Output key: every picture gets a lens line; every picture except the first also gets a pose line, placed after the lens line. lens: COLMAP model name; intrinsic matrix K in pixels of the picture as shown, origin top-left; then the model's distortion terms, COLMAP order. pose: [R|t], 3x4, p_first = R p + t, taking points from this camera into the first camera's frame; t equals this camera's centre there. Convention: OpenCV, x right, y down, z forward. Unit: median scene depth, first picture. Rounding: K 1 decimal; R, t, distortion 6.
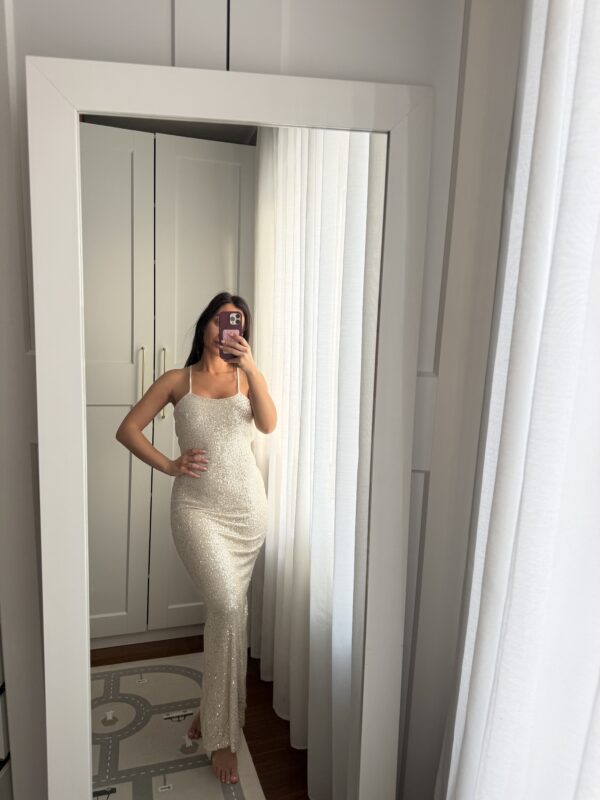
lens RADIAL K [[580.1, 0, 298.9], [0, 580.1, 405.1], [0, 0, 1]] dist [0.008303, -0.008771]
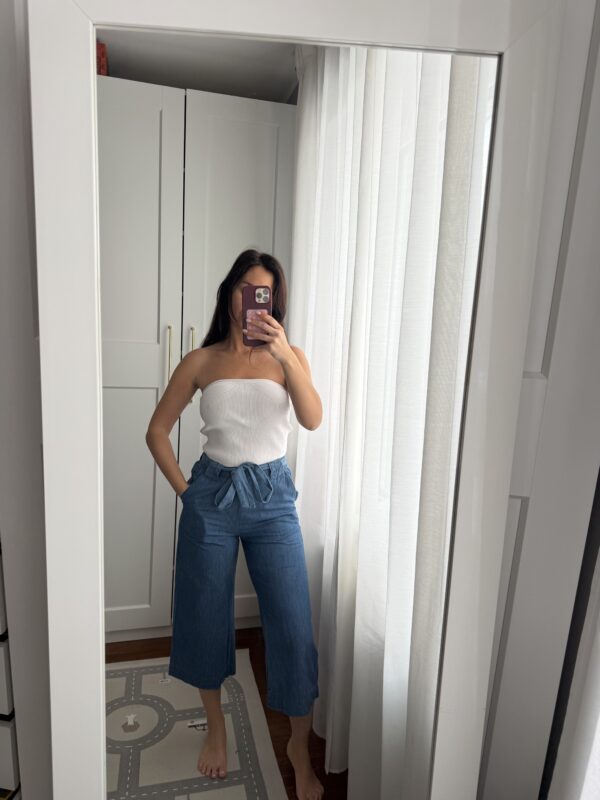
lens RADIAL K [[580.1, 0, 296.5], [0, 580.1, 402.6], [0, 0, 1]] dist [0.008303, -0.008771]
pose [[0.998835, 0.020847, -0.043520, -0.029451], [-0.019300, 0.999177, 0.035666, -0.017766], [0.044227, -0.034784, 0.998416, 0.096897]]
